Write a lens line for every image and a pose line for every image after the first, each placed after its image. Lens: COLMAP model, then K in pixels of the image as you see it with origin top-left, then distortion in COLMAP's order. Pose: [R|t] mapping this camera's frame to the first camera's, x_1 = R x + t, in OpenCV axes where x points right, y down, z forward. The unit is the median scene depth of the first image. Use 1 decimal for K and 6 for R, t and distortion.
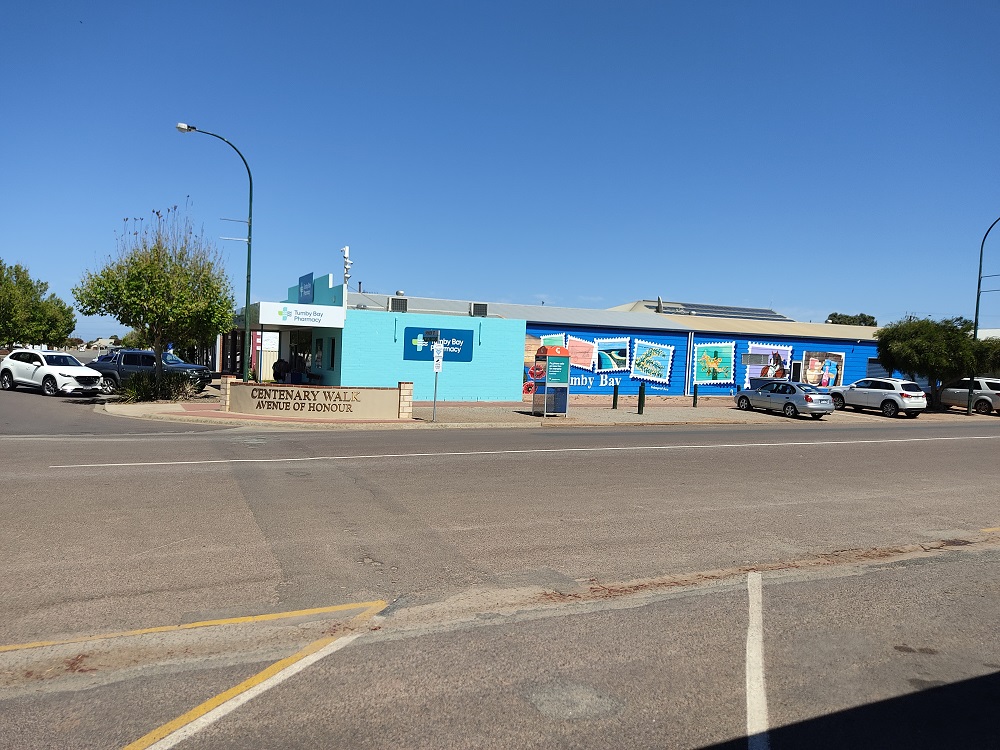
lens RADIAL K [[678.4, 0, 500.0], [0, 678.4, 375.0], [0, 0, 1]] dist [0.053666, -0.002405]
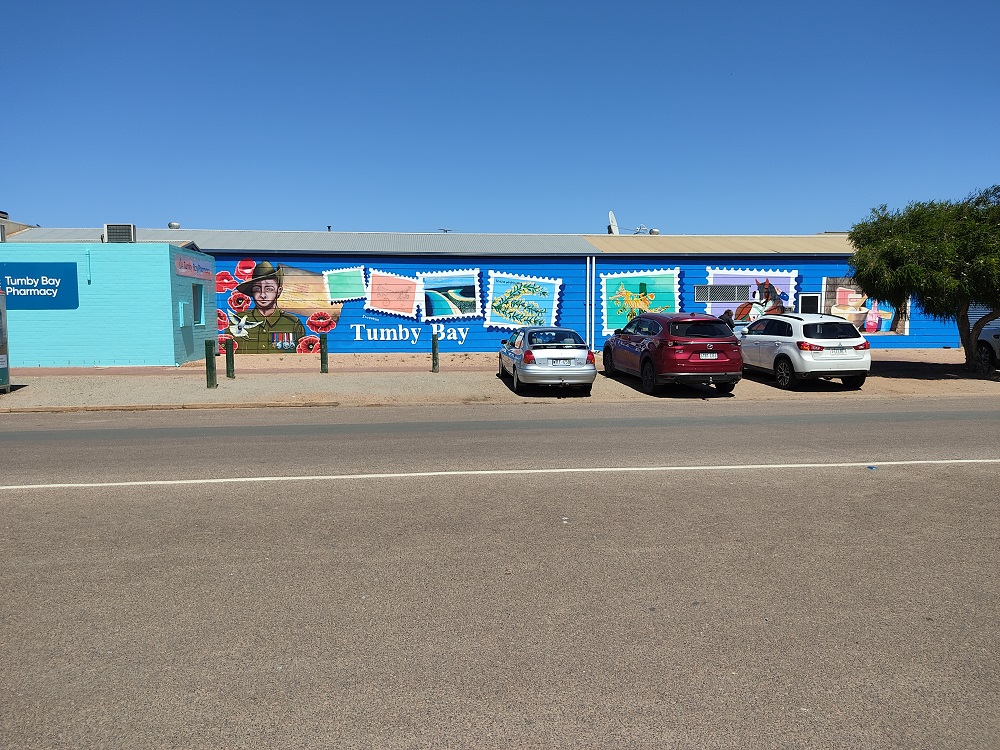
lens RADIAL K [[678.4, 0, 500.0], [0, 678.4, 375.0], [0, 0, 1]] dist [0.053666, -0.002405]
pose [[0.947086, -0.004341, -0.320951, 0.432126], [0.025249, 0.997818, 0.061011, 0.010939], [0.319986, -0.065886, 0.945128, 0.348825]]
